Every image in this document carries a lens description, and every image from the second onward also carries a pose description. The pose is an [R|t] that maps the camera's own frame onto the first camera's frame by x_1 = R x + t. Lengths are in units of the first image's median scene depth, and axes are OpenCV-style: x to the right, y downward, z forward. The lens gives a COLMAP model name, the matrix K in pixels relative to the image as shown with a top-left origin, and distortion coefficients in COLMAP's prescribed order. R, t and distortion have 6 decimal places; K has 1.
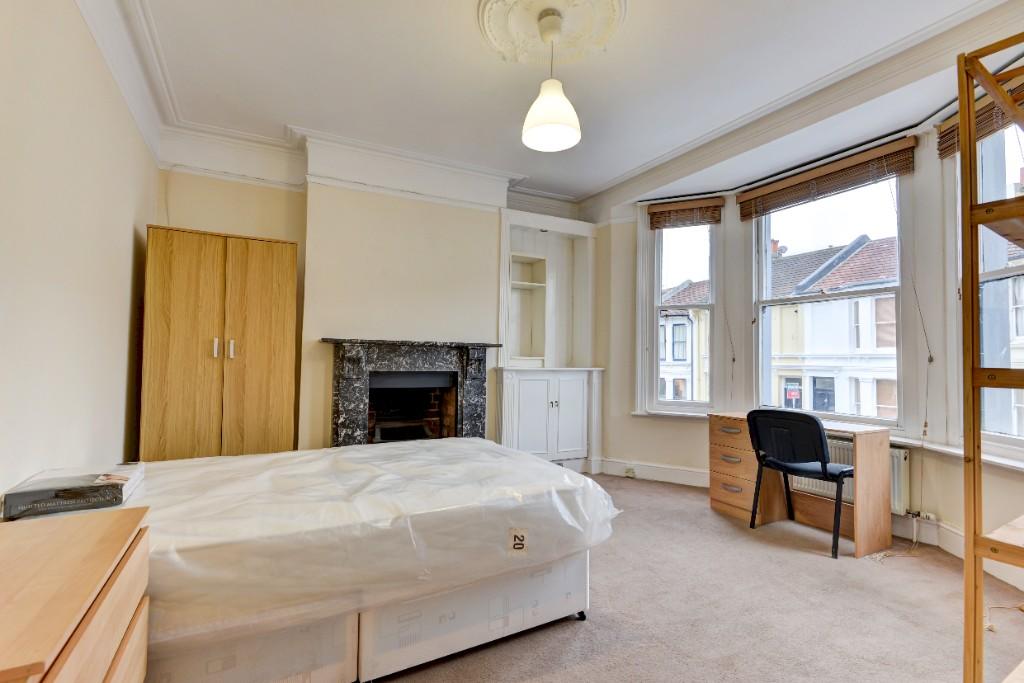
lens RADIAL K [[470.3, 0, 510.2], [0, 470.3, 344.9], [0, 0, 1]] dist [0.002245, -0.003576]
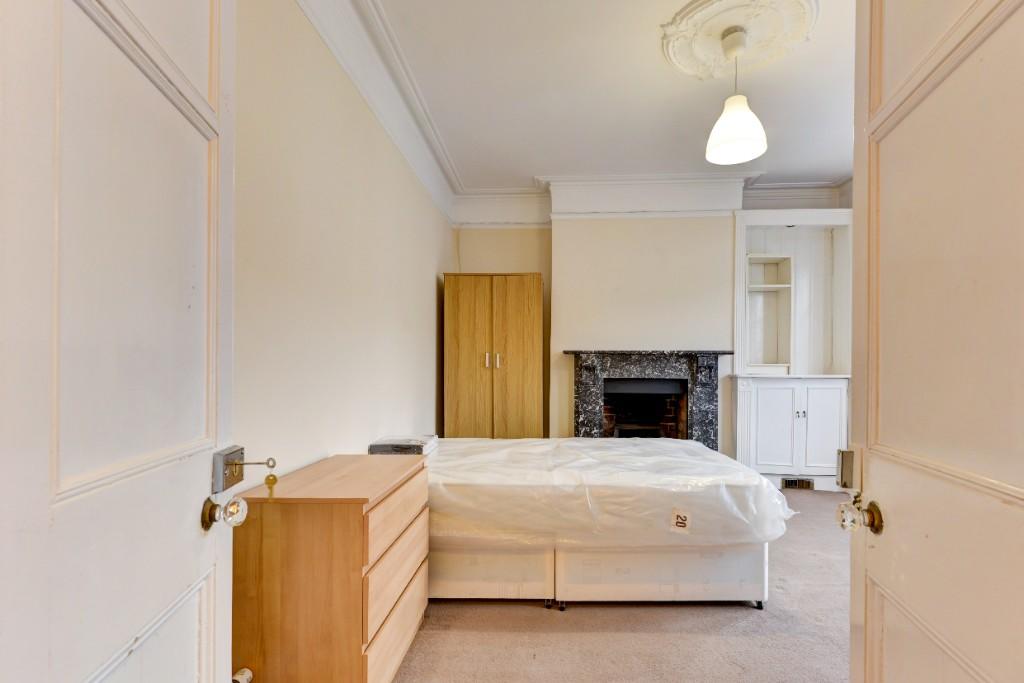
lens RADIAL K [[470.3, 0, 530.4], [0, 470.3, 372.5], [0, 0, 1]] dist [0.002245, -0.003576]
pose [[0.867906, -0.003974, -0.496713, 0.143902], [0.024155, 0.999123, 0.034212, -0.000855], [0.496141, -0.041691, 0.867240, -0.099984]]
